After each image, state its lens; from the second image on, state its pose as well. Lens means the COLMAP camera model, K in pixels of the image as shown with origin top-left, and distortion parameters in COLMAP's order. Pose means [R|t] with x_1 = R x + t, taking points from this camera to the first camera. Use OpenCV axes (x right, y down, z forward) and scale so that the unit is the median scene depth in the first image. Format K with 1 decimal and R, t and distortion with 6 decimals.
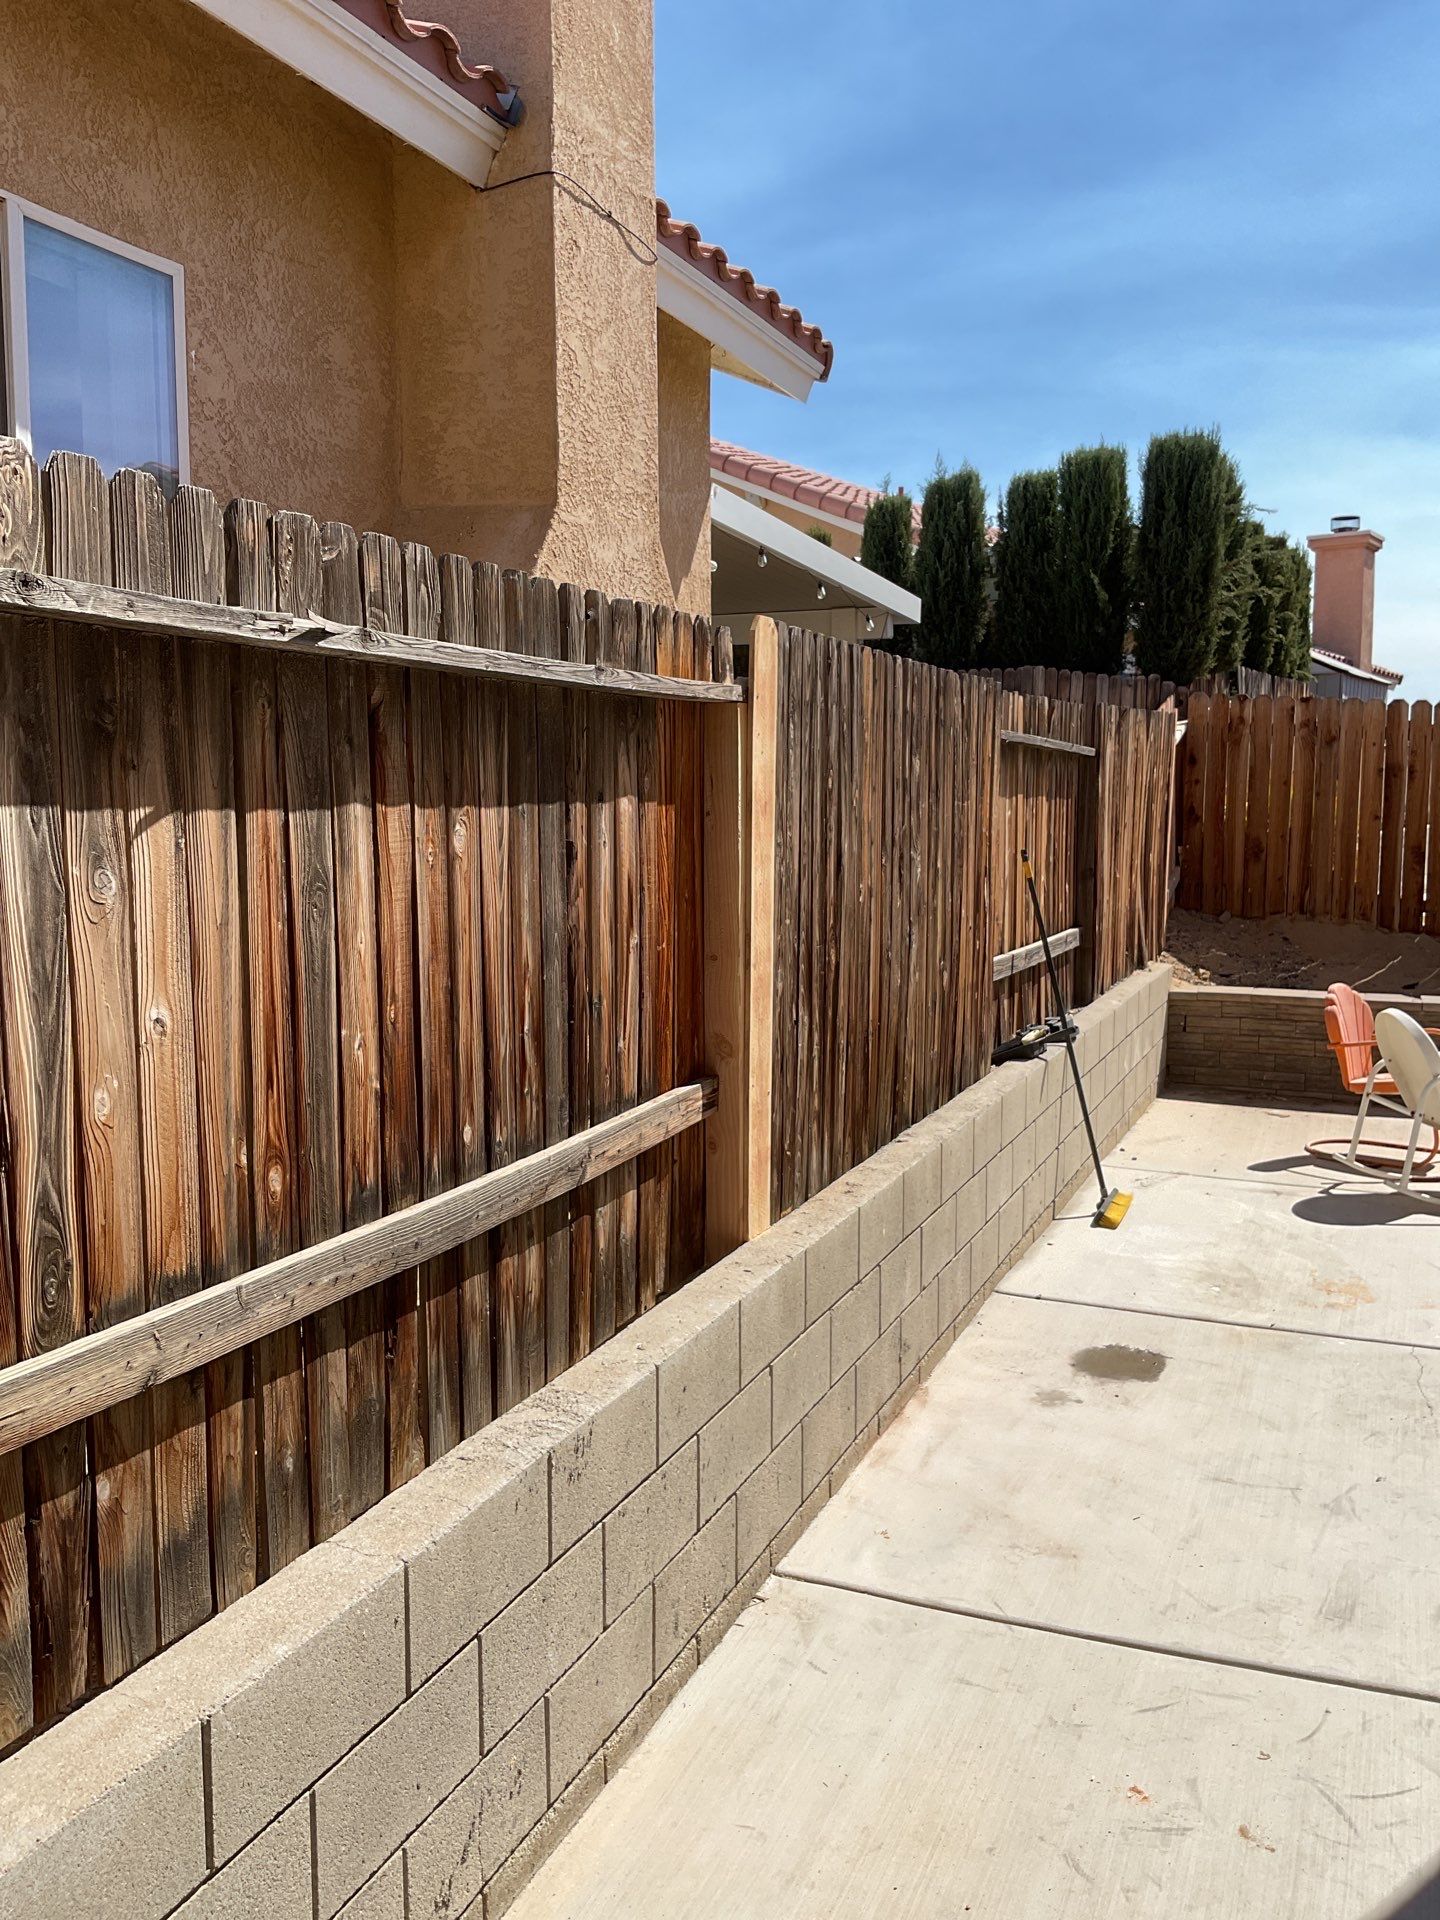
lens RADIAL K [[1630.8, 0, 716.7], [0, 1630.8, 964.8], [0, 0, 1]] dist [0.025383, -0.057688]
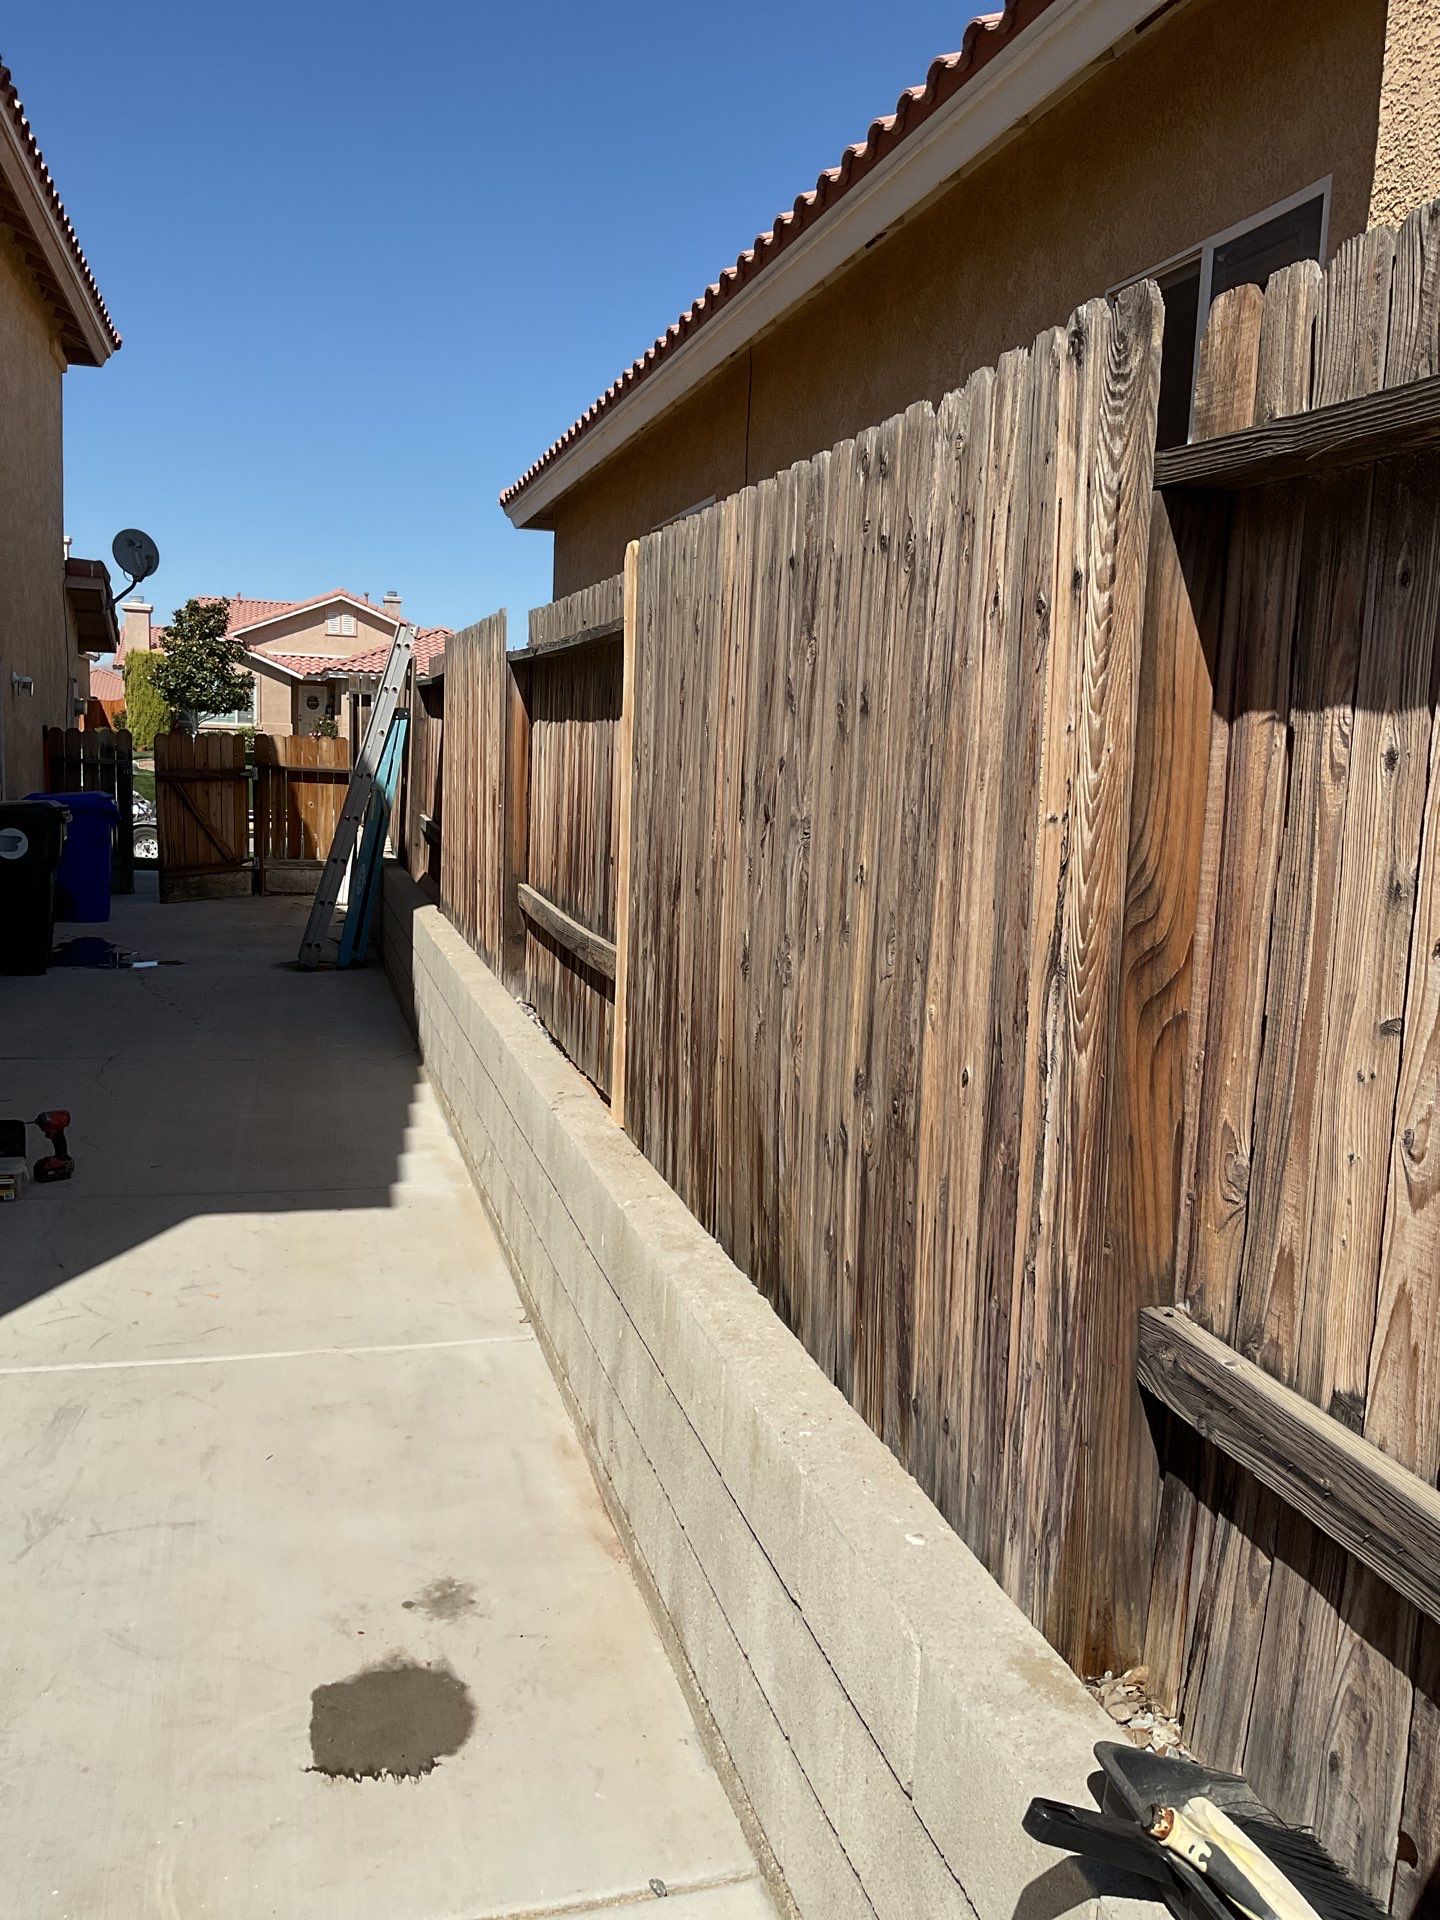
lens RADIAL K [[1630.8, 0, 721.6], [0, 1630.8, 951.1], [0, 0, 1]] dist [0.025383, -0.057688]
pose [[-0.791339, 0.051681, -0.609189, 0.565673], [-0.107637, 0.969080, 0.222034, -0.172281], [0.601828, 0.241275, -0.761308, 1.672369]]
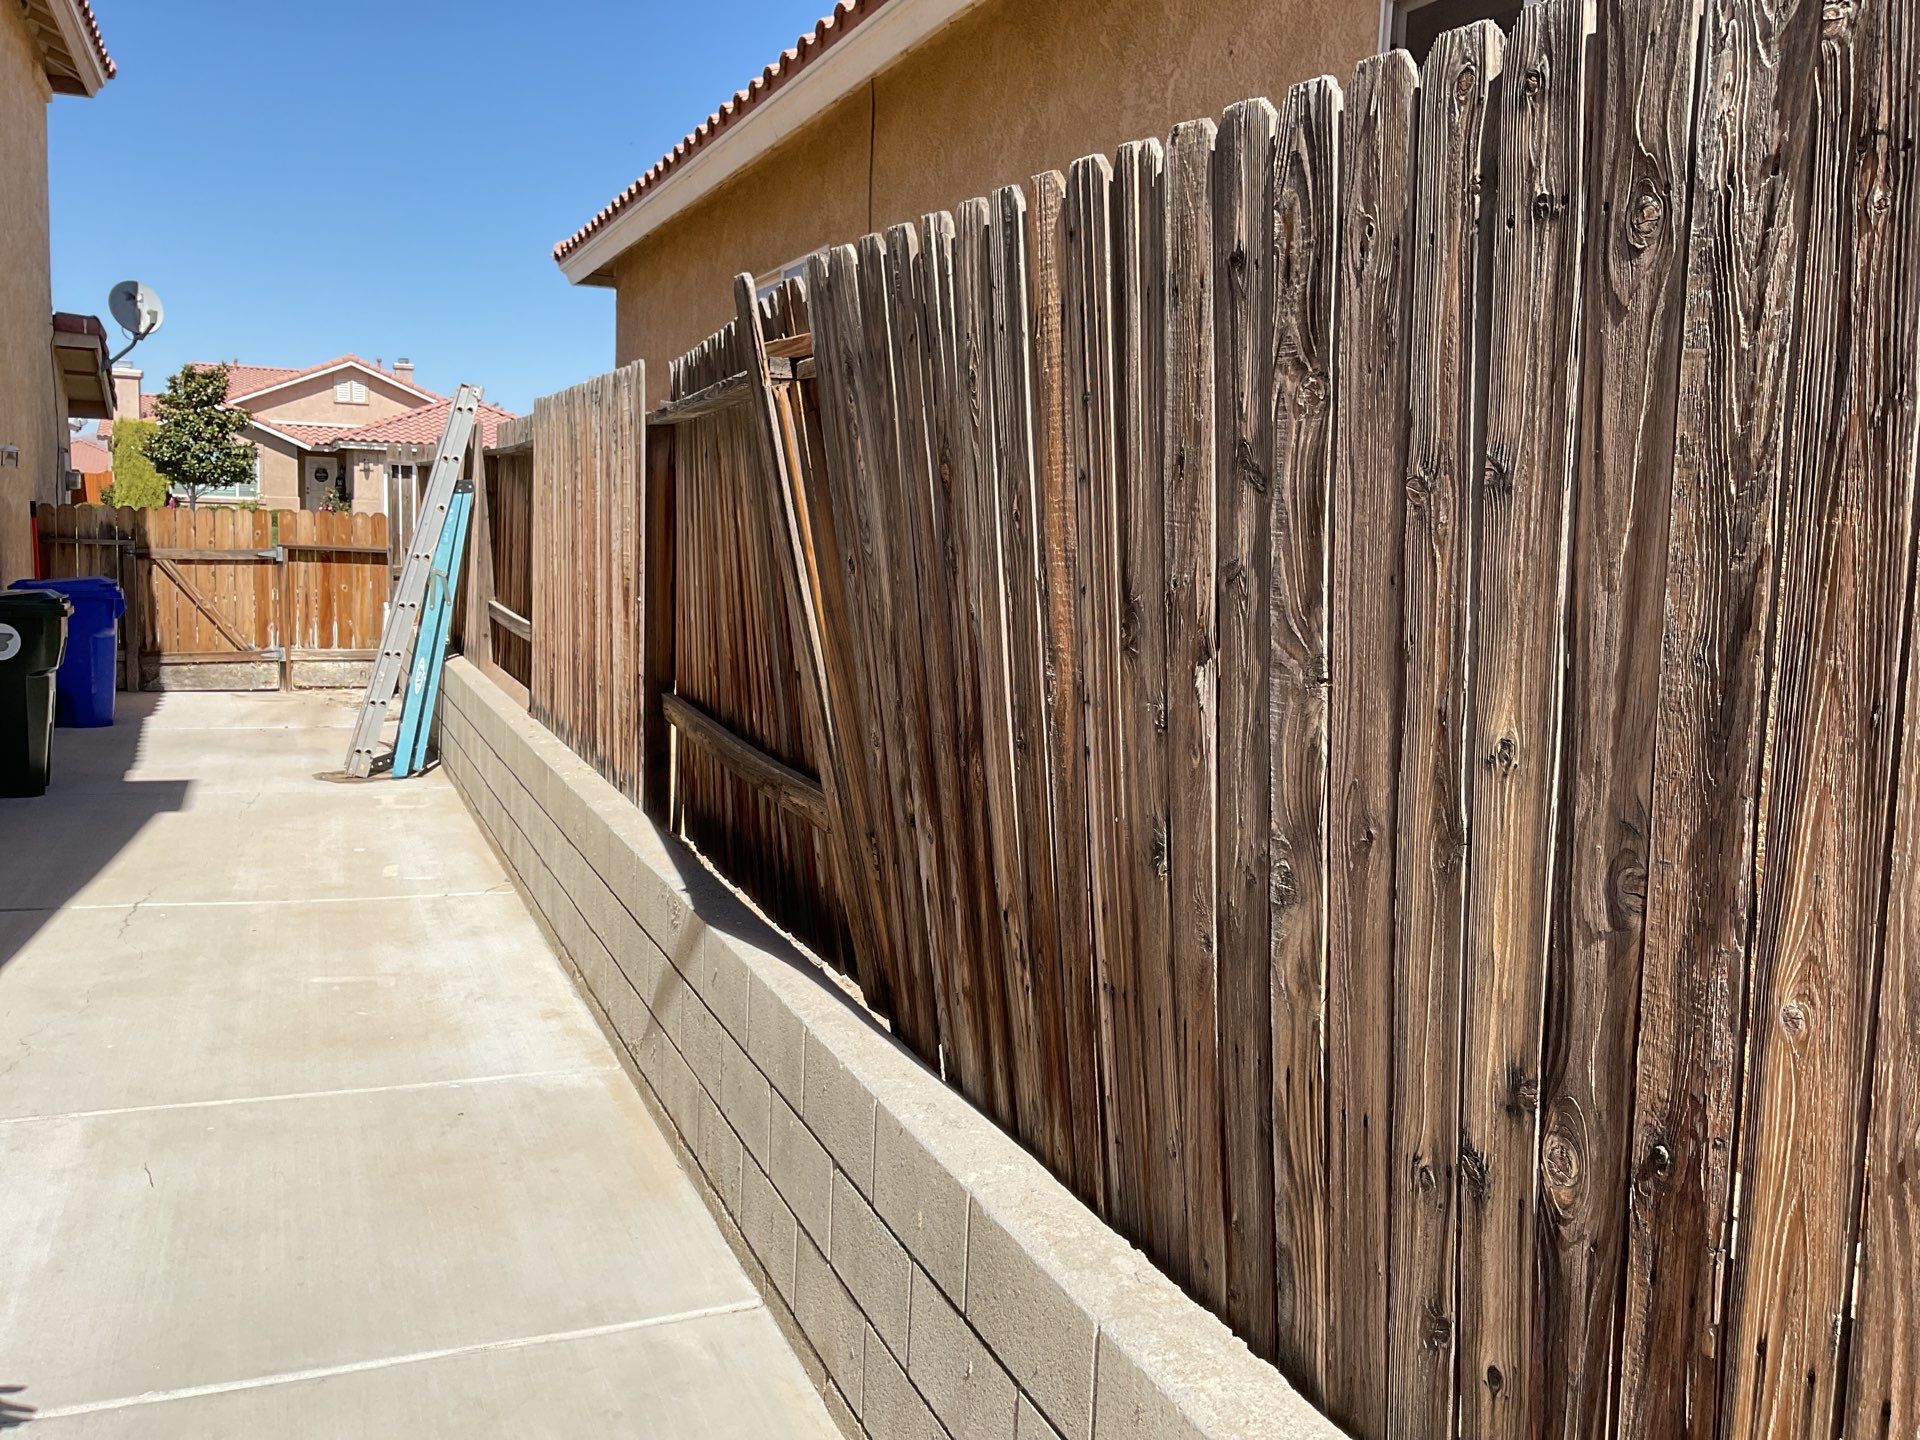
lens RADIAL K [[1630.8, 0, 963.4], [0, 1630.8, 724.5], [0, 0, 1]] dist [0.025383, -0.057688]
pose [[-0.705144, 0.067146, -0.705877, 0.515487], [-0.116099, 0.971138, 0.208358, -0.143913], [0.699494, 0.228874, -0.676997, 1.411999]]
